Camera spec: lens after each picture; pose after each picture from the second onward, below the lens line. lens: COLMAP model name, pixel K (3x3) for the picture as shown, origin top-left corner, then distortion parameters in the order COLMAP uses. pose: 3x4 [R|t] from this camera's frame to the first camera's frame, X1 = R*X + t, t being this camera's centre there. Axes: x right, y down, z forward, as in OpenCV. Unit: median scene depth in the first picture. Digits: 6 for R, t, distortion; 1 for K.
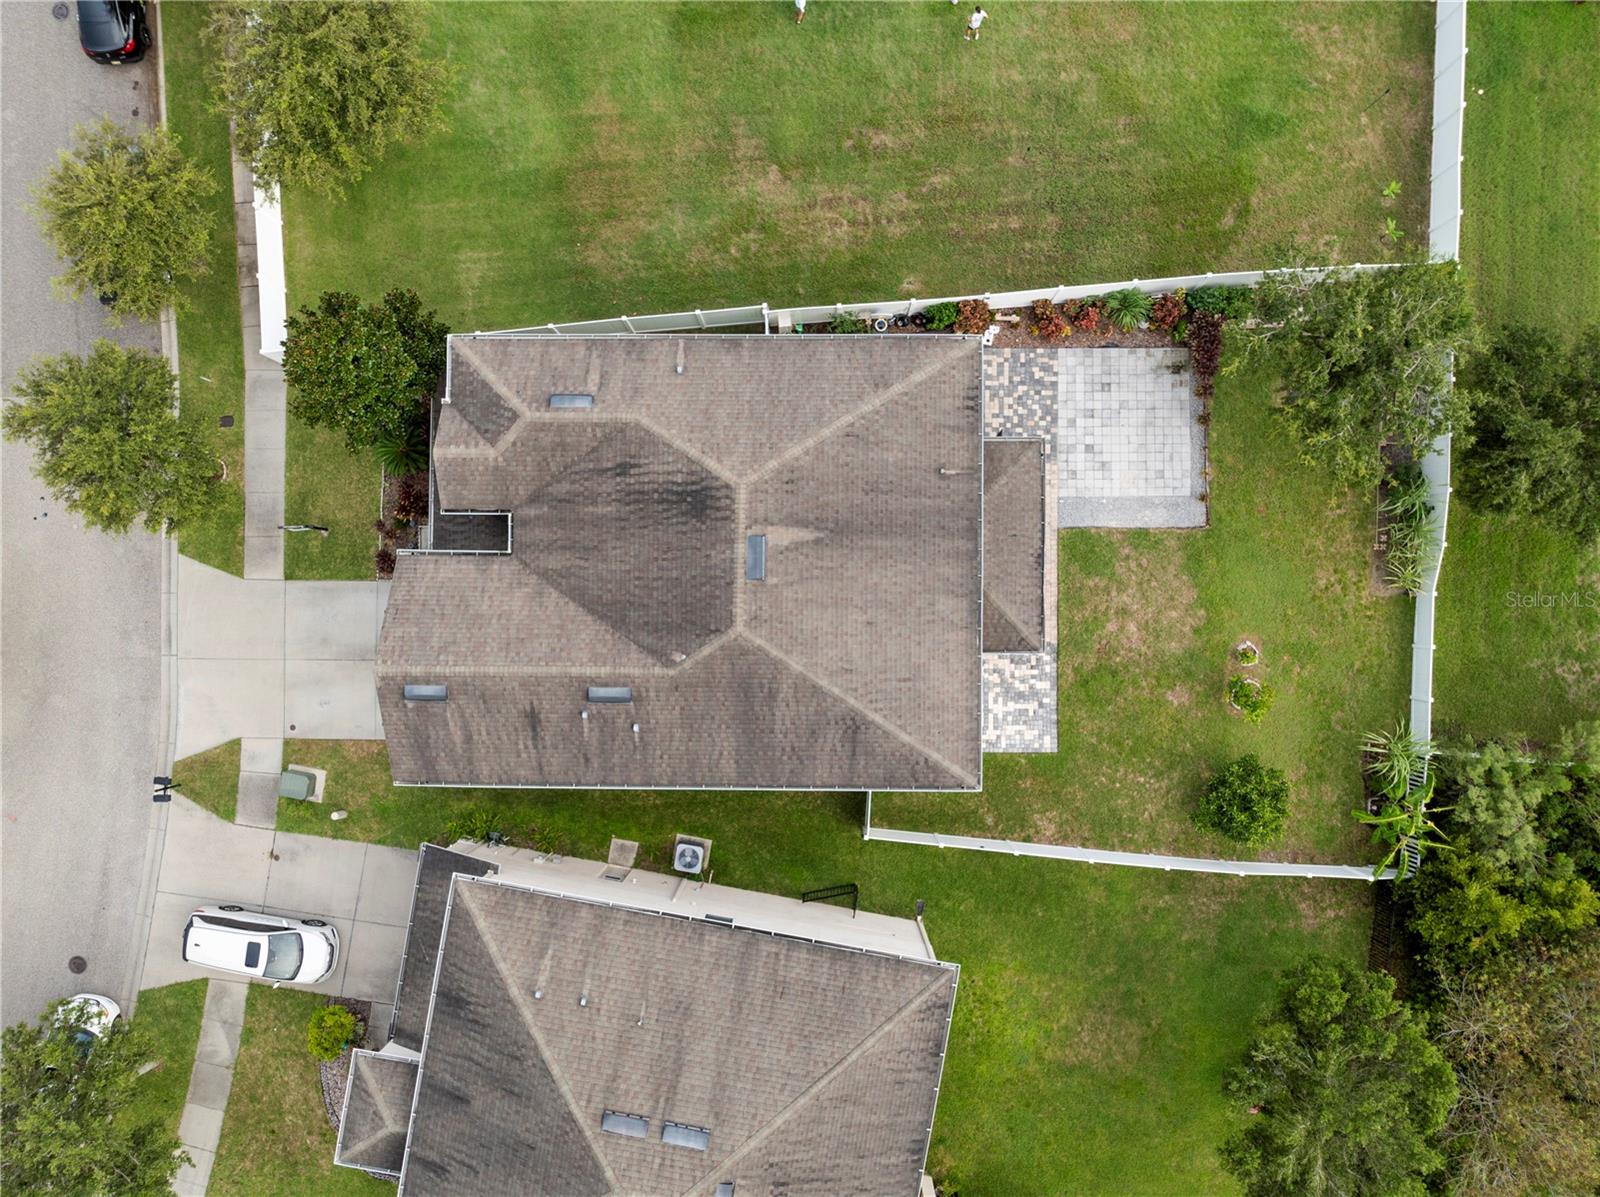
lens RADIAL K [[1112.6, 0, 796.7], [0, 1112.6, 596.0], [0, 0, 1]] dist [-0.036492, -0.005122]
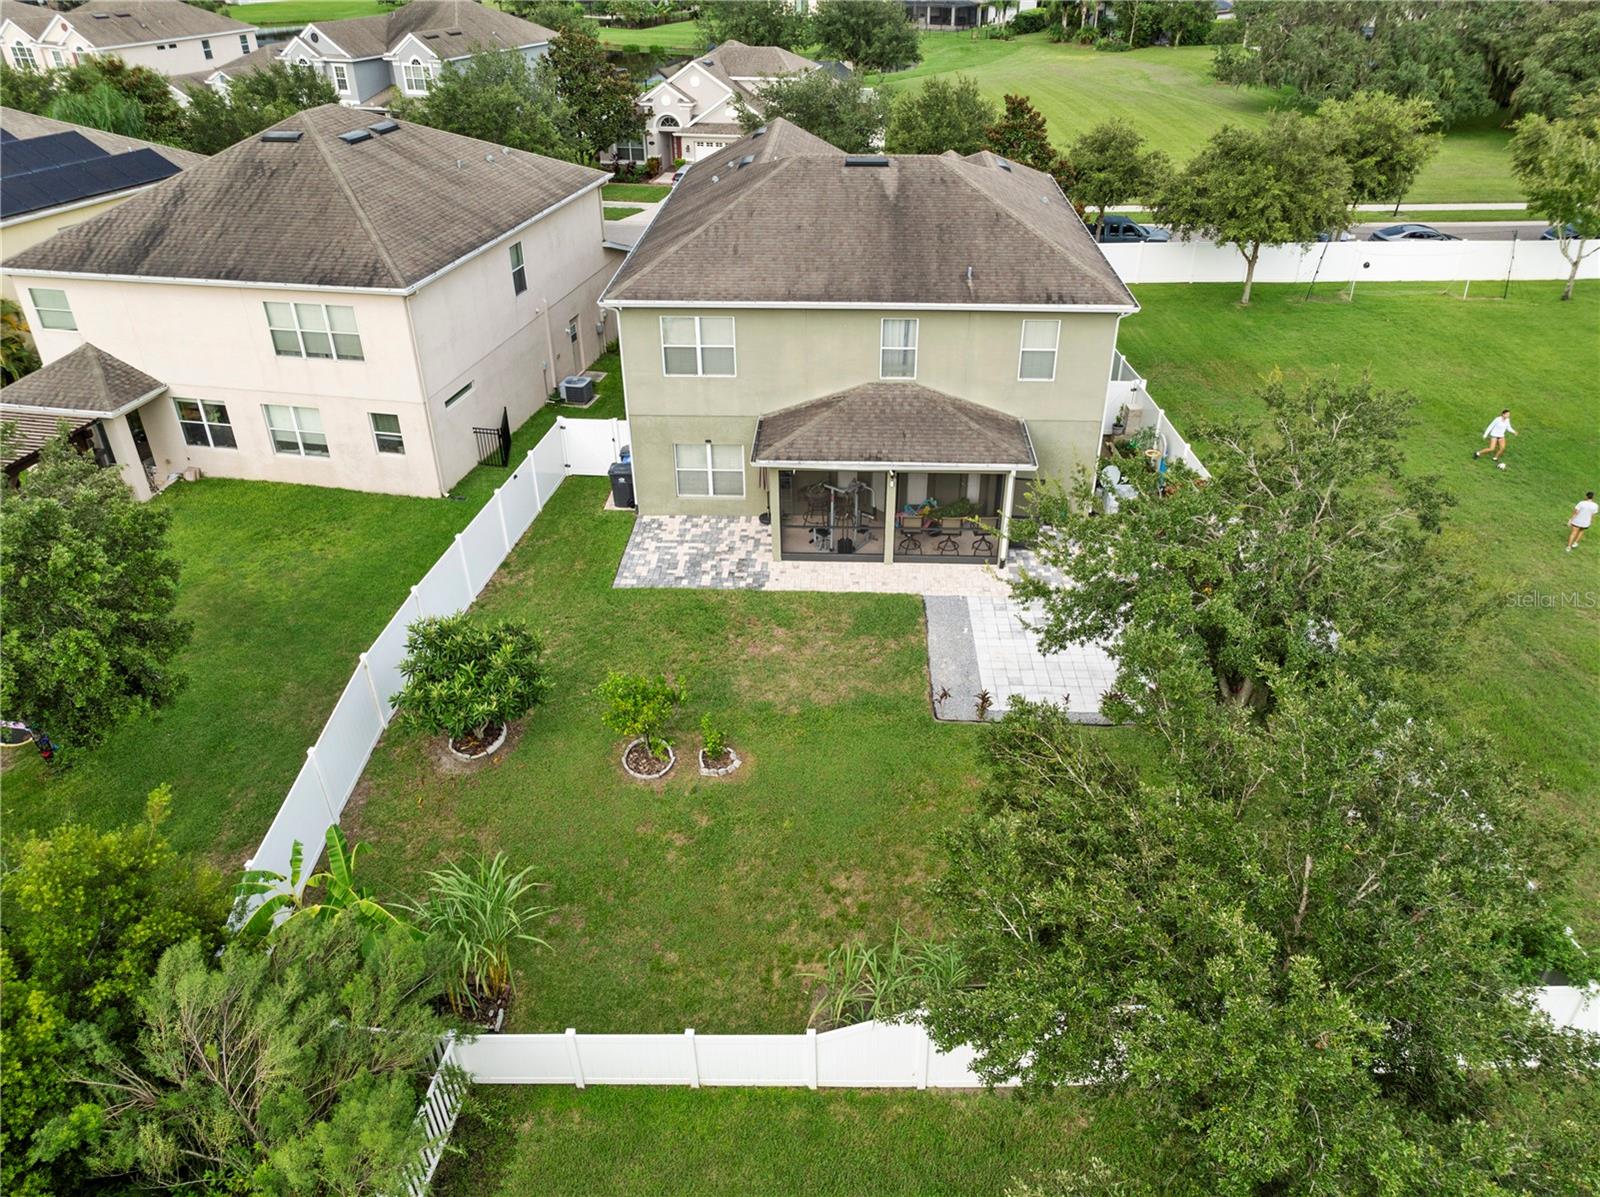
lens RADIAL K [[1112.6, 0, 795.7], [0, 1112.6, 598.9], [0, 0, 1]] dist [-0.036492, -0.005122]
pose [[-0.044769, 0.546139, -0.836497, 0.840576], [-0.998295, 0.006935, 0.057956, -0.021517], [0.037453, 0.837666, 0.544898, 0.611772]]
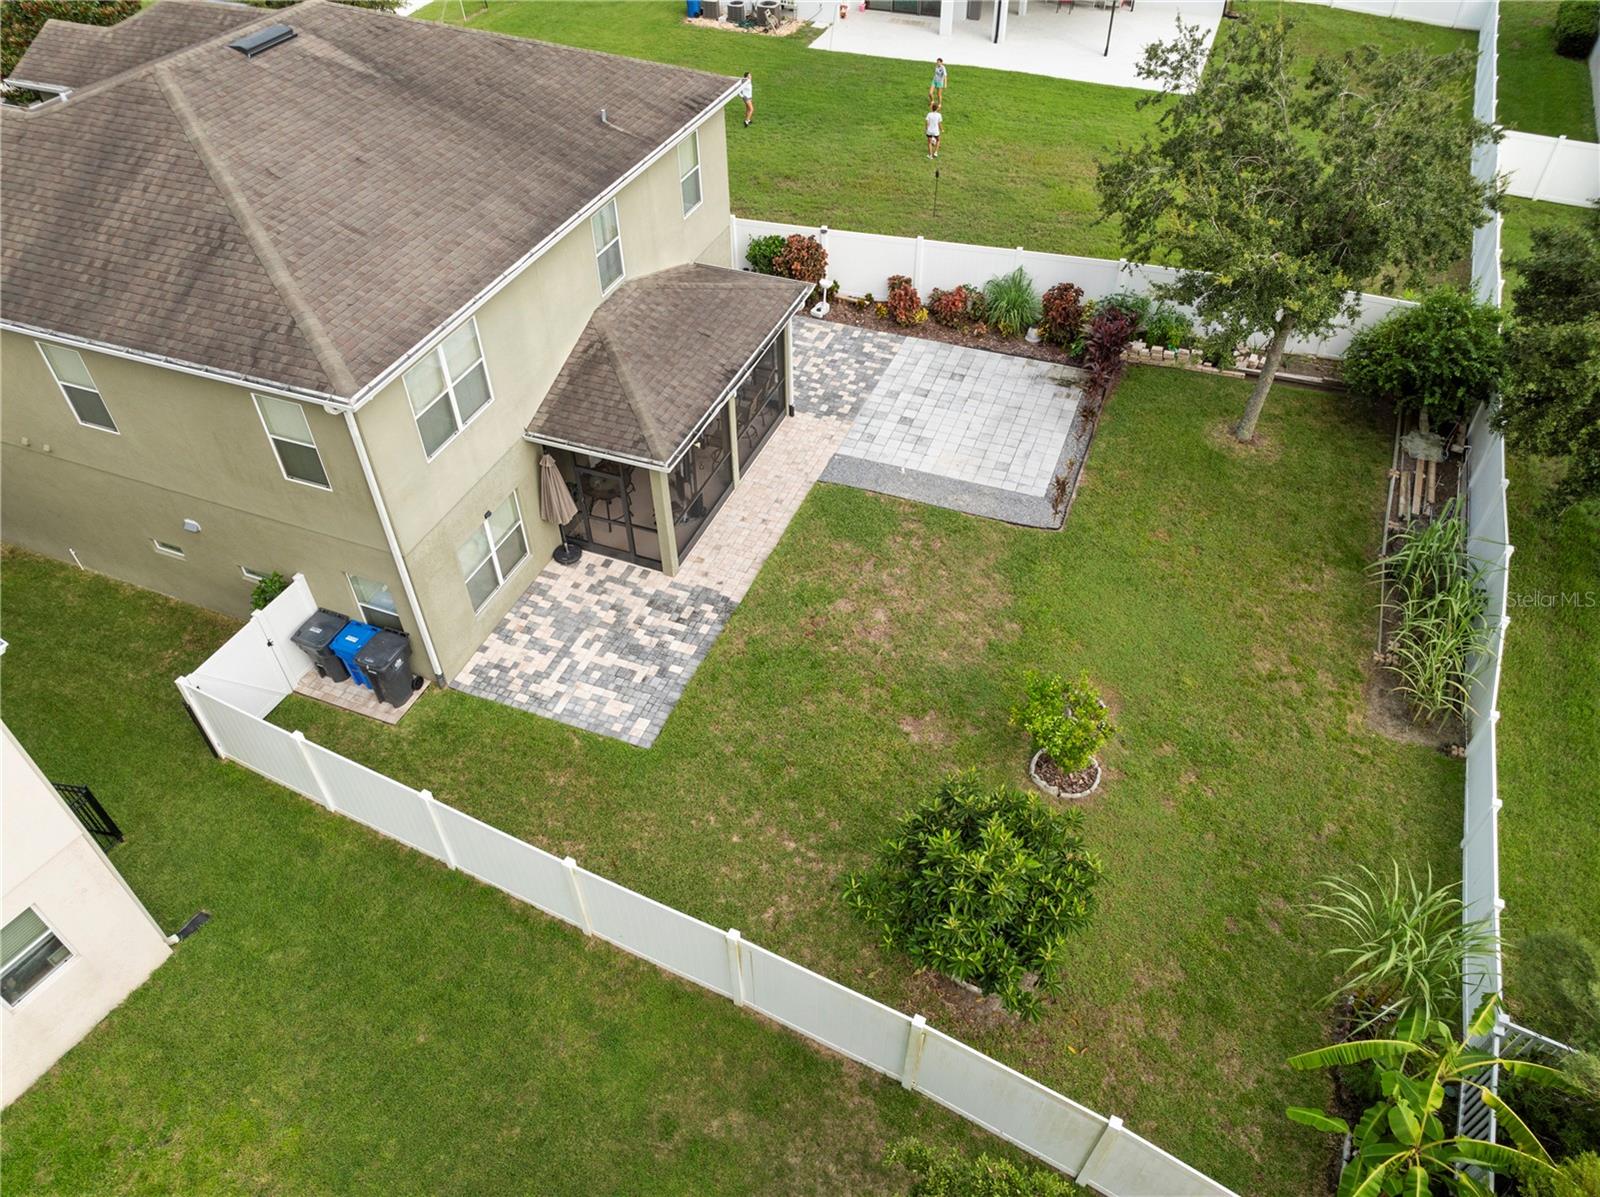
lens RADIAL K [[1112.6, 0, 794.7], [0, 1112.6, 598.3], [0, 0, 1]] dist [-0.036492, -0.005122]
pose [[0.930882, 0.256668, -0.259963, 0.400870], [-0.365283, 0.664208, -0.652224, 0.386960], [0.005264, 0.702103, 0.712056, 0.610893]]
